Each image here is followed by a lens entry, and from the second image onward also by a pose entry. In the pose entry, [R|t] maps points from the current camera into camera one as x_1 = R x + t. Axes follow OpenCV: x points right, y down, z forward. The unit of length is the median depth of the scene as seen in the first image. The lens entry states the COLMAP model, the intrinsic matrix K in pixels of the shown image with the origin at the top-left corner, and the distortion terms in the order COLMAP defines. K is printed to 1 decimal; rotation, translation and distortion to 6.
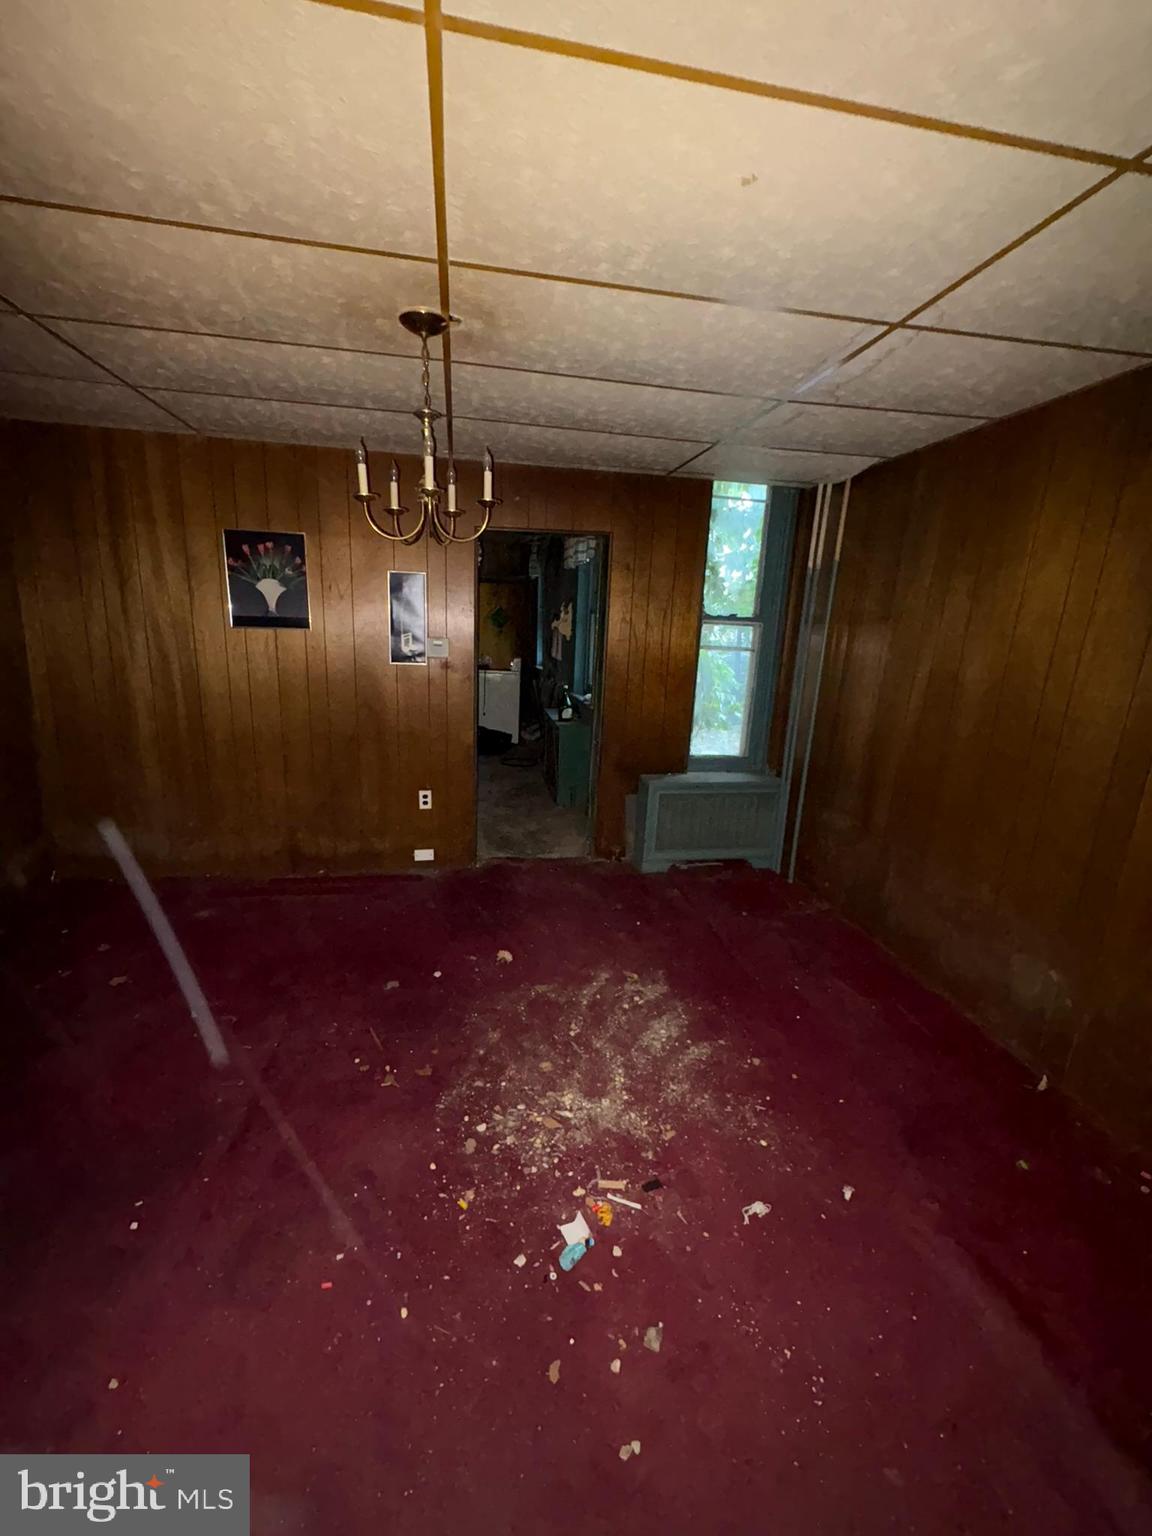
lens RADIAL K [[611.5, 0, 570.7], [0, 611.5, 773.2], [0, 0, 1]] dist [0.002264, -0.000073]
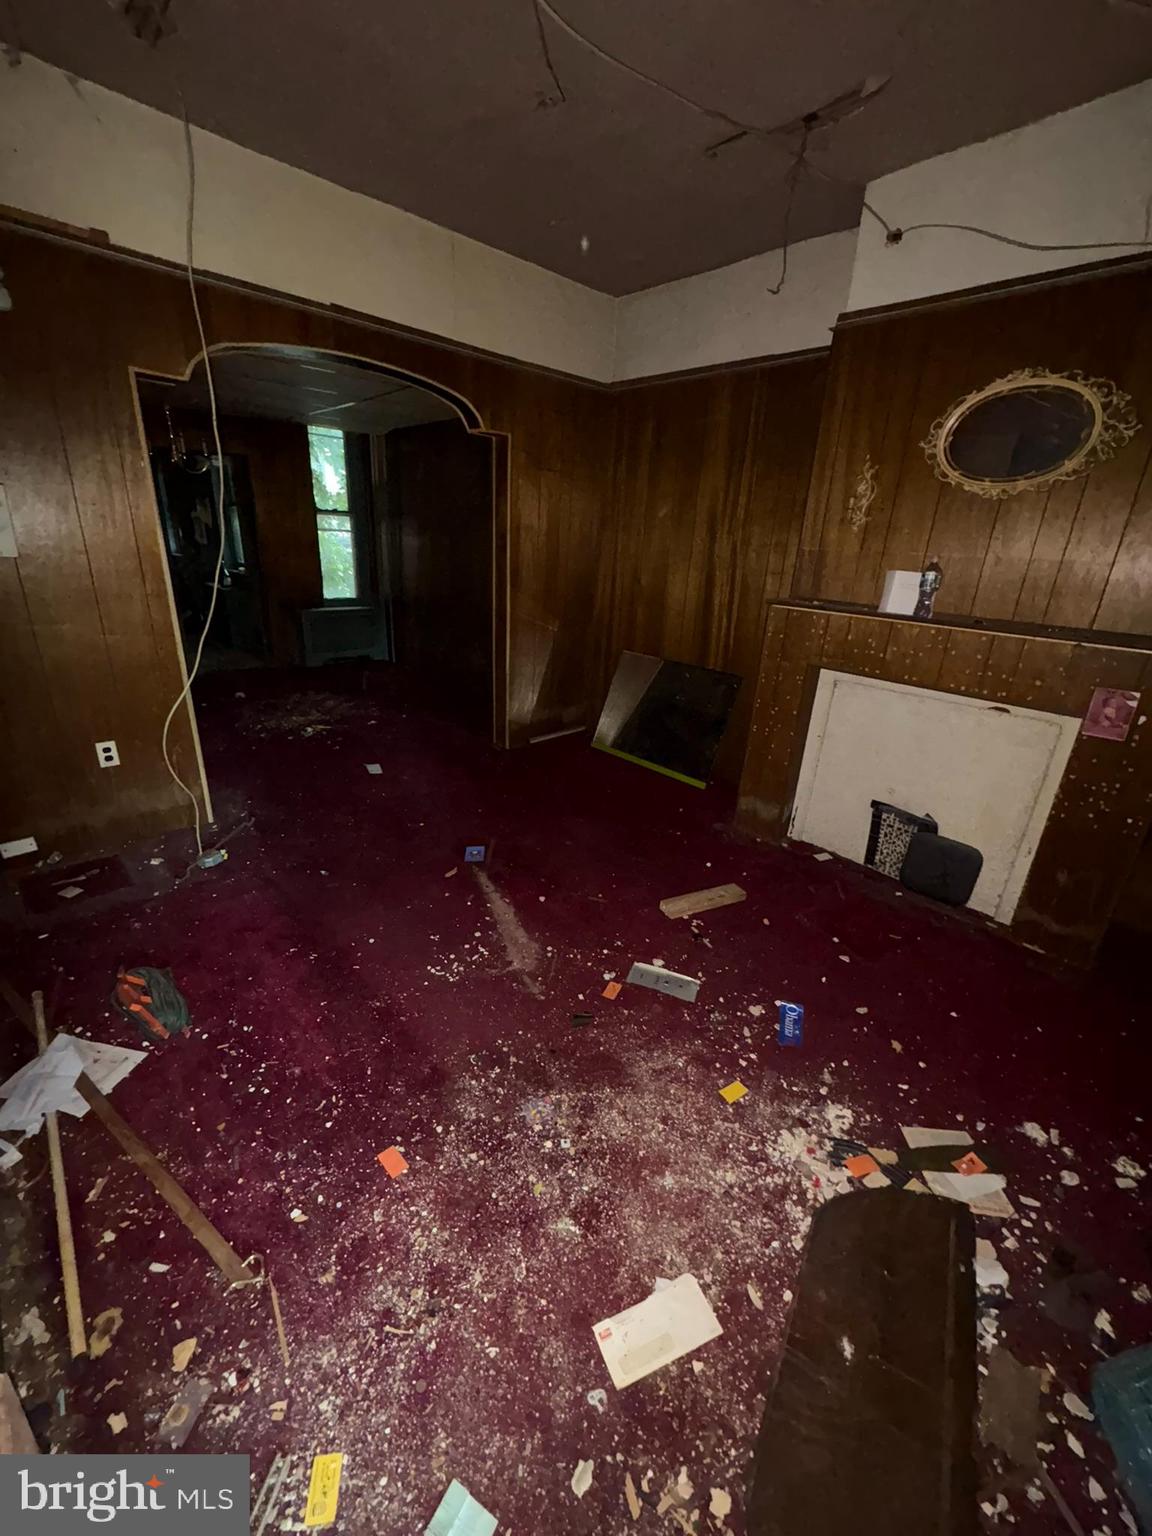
lens RADIAL K [[611.5, 0, 584.5], [0, 611.5, 767.0], [0, 0, 1]] dist [0.002264, -0.000073]
pose [[0.833773, -0.193250, 0.517182, -0.179984], [0.115975, 0.977145, 0.178152, 0.225780], [-0.539789, -0.088558, 0.837129, -0.892448]]
